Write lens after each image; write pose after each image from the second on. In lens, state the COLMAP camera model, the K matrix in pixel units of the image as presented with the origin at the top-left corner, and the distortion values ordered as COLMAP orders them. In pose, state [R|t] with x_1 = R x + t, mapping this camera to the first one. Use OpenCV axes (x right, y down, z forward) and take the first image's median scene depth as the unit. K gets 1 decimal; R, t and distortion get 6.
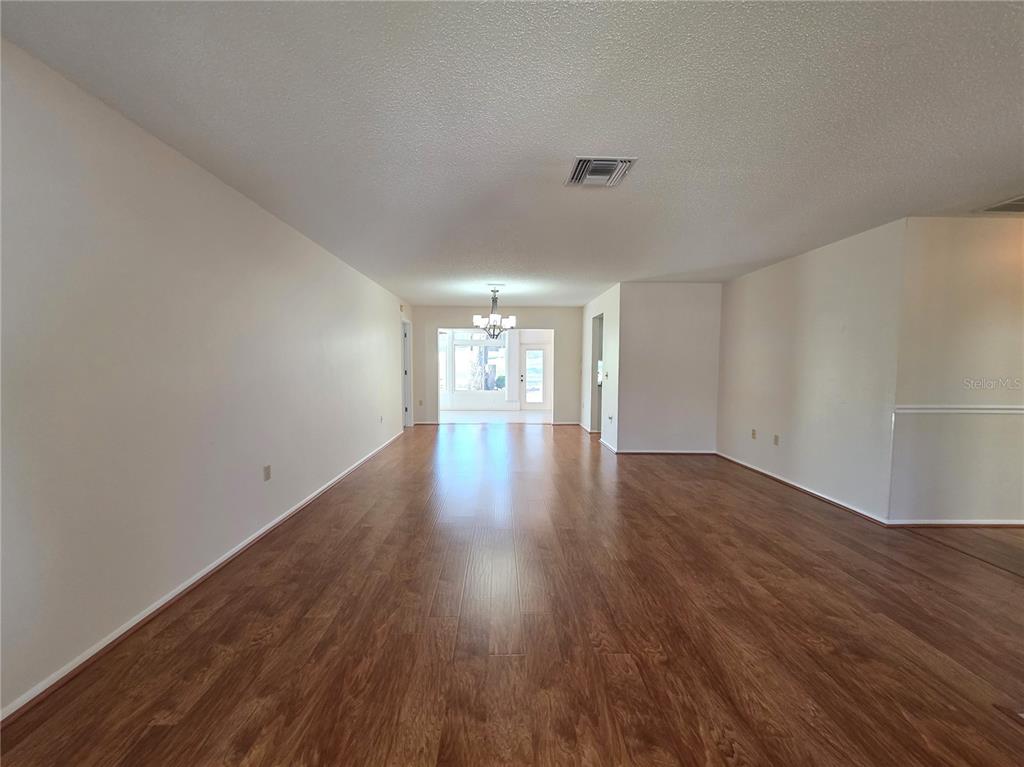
lens RADIAL K [[409.9, 0, 510.7], [0, 409.9, 384.7], [0, 0, 1]] dist [-0.000327, -0.000114]
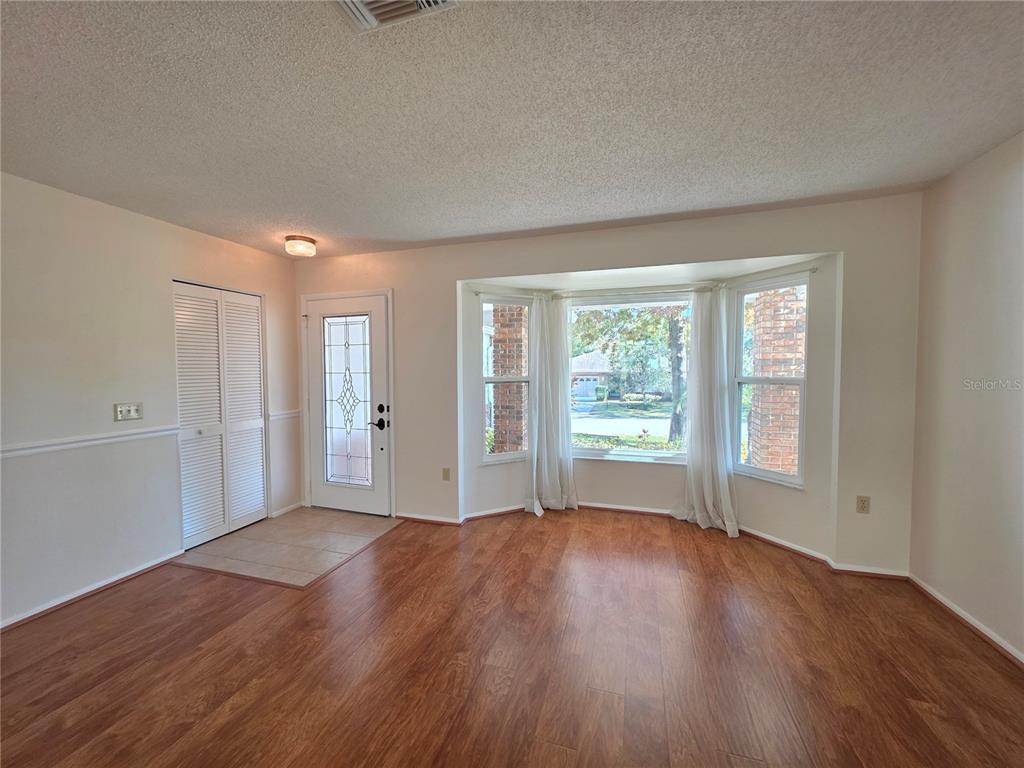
lens RADIAL K [[409.9, 0, 511.6], [0, 409.9, 383.1], [0, 0, 1]] dist [-0.000327, -0.000114]
pose [[-0.944826, -0.009279, 0.327441, -0.094359], [0.022619, 0.995365, 0.093472, -0.127770], [-0.326790, 0.095721, -0.940237, 1.635076]]
